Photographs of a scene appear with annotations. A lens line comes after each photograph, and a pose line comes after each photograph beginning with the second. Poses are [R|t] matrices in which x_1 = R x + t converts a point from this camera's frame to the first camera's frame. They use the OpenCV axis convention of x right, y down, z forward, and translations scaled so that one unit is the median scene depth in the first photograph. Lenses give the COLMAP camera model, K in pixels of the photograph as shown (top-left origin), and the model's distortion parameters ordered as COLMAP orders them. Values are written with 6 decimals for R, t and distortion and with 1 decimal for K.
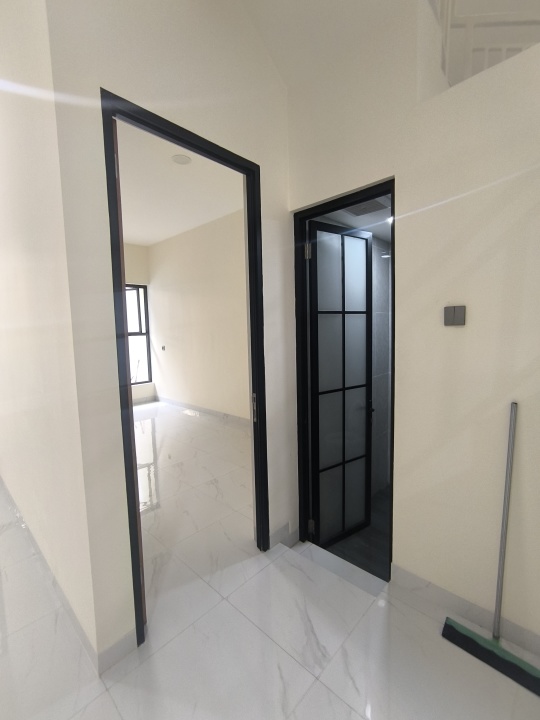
lens RADIAL K [[330.6, 0, 270.0], [0, 330.6, 360.0], [0, 0, 1]] dist [-0.048062, 0.000029]
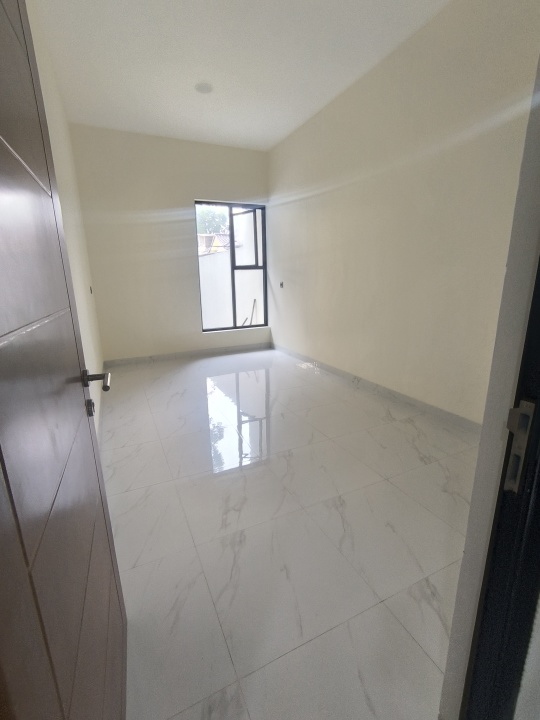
lens RADIAL K [[330.6, 0, 270.0], [0, 330.6, 360.0], [0, 0, 1]] dist [-0.048062, 0.000029]
pose [[0.932342, 0.096922, -0.348346, -0.051278], [-0.039180, 0.984812, 0.169147, 0.009706], [0.359449, -0.144054, 0.921979, 0.218690]]
